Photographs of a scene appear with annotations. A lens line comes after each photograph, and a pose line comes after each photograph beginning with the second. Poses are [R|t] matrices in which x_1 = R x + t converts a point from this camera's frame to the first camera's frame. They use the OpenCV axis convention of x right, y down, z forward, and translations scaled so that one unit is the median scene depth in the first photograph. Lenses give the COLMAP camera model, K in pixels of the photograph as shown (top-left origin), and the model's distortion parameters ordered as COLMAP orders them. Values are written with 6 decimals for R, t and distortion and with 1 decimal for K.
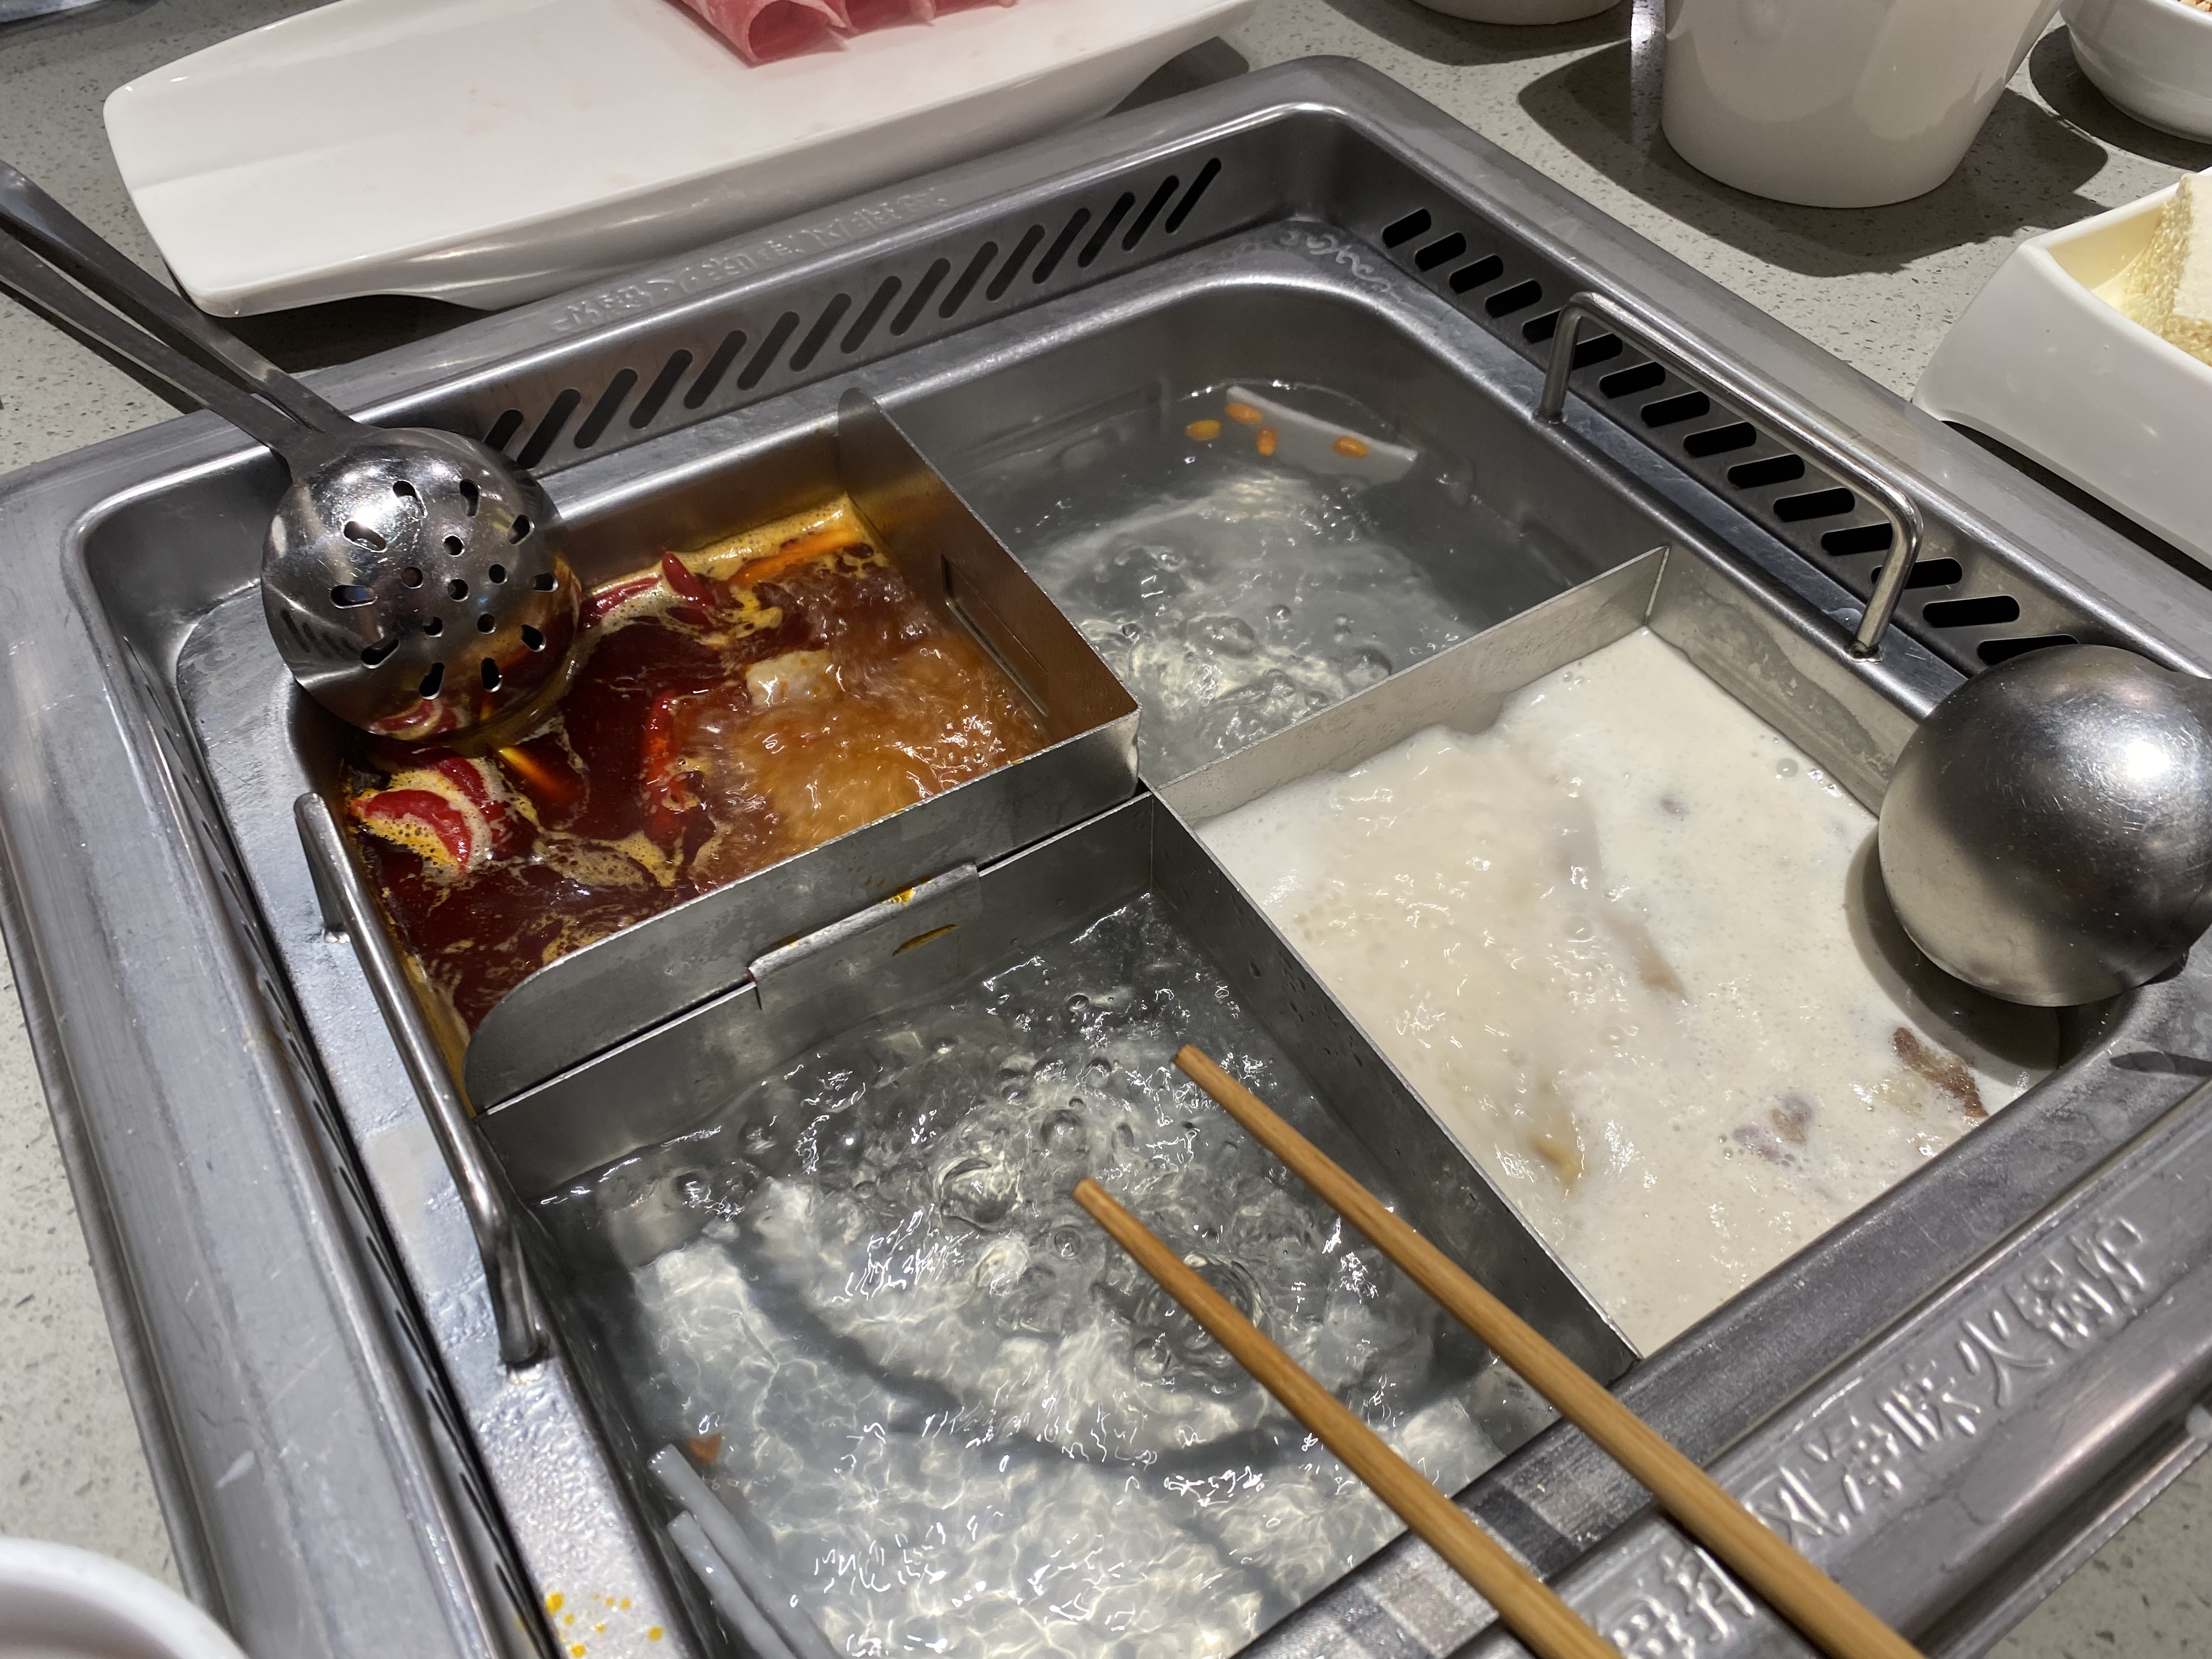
lens RADIAL K [[1668.3, 0, 1106.0], [0, 1668.3, 829.5], [0, 0, 1]] dist [0.012253, -0.056032]
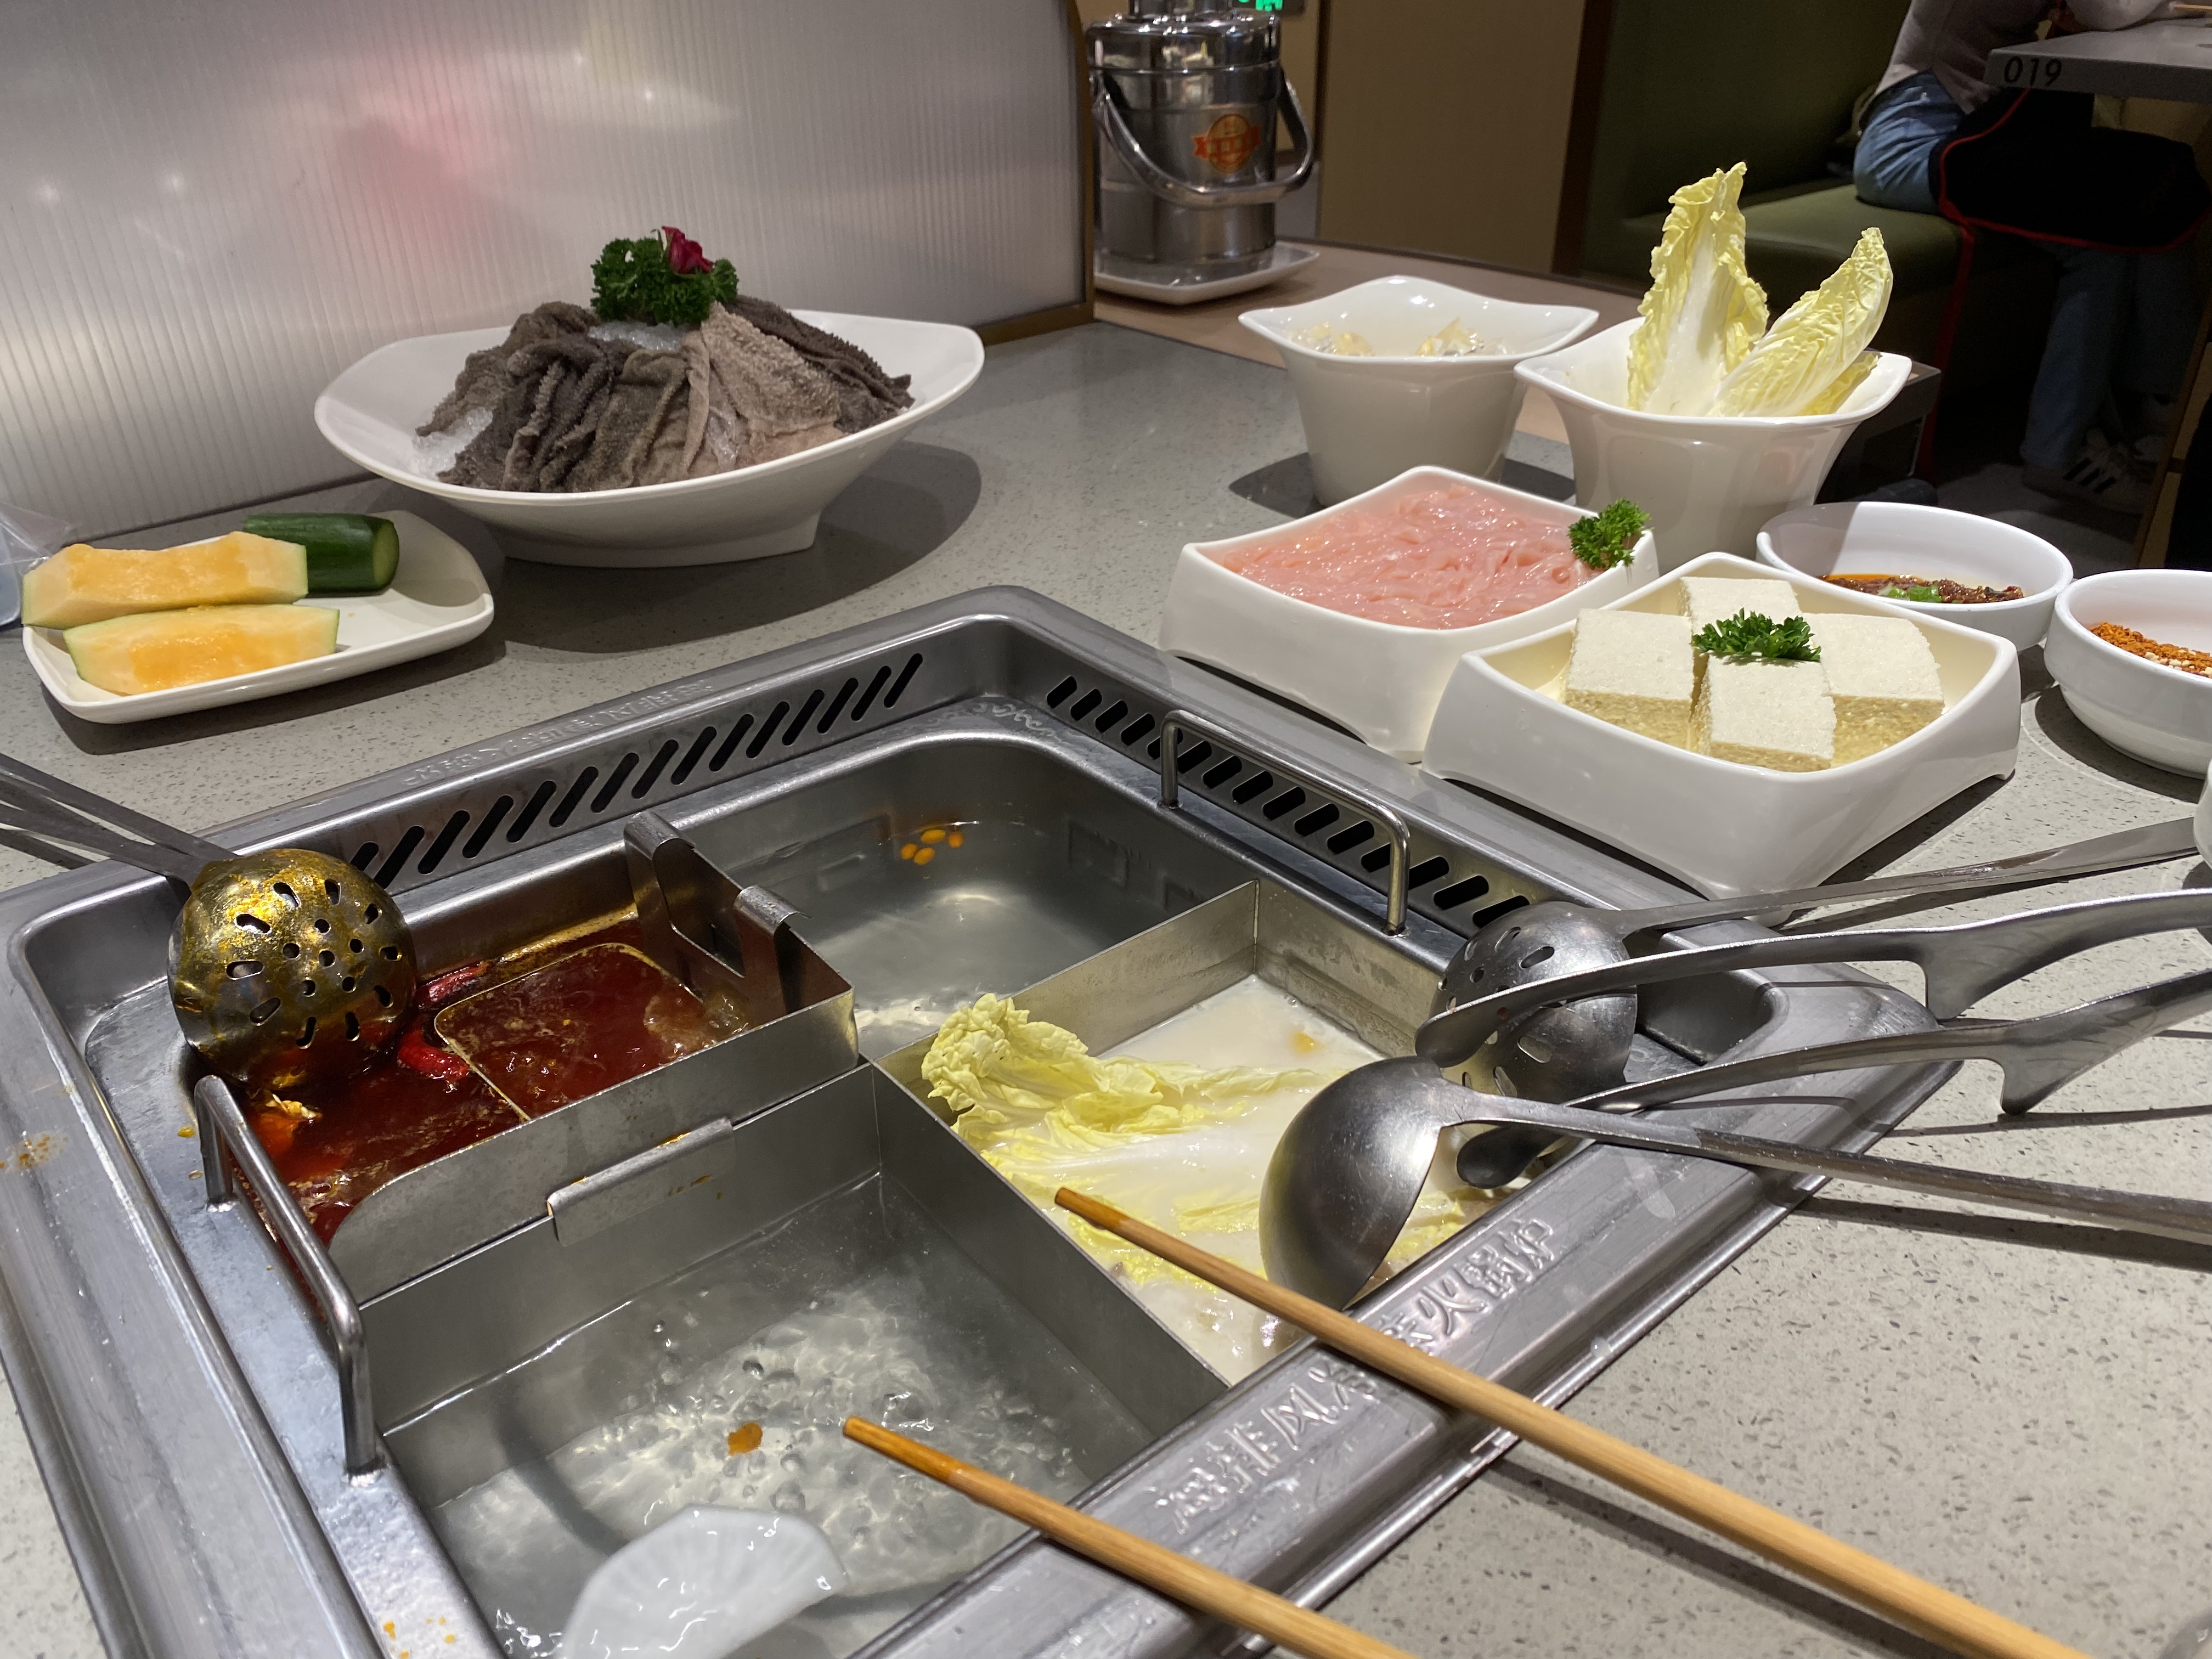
lens RADIAL K [[1660.6, 0, 1106.0], [0, 1660.6, 829.5], [0, 0, 1]] dist [-0.009101, -0.044511]
pose [[0.991880, -0.064502, 0.109609, 0.070883], [0.097667, 0.938340, -0.331630, 0.221726], [-0.081460, 0.339642, 0.937021, -0.255873]]
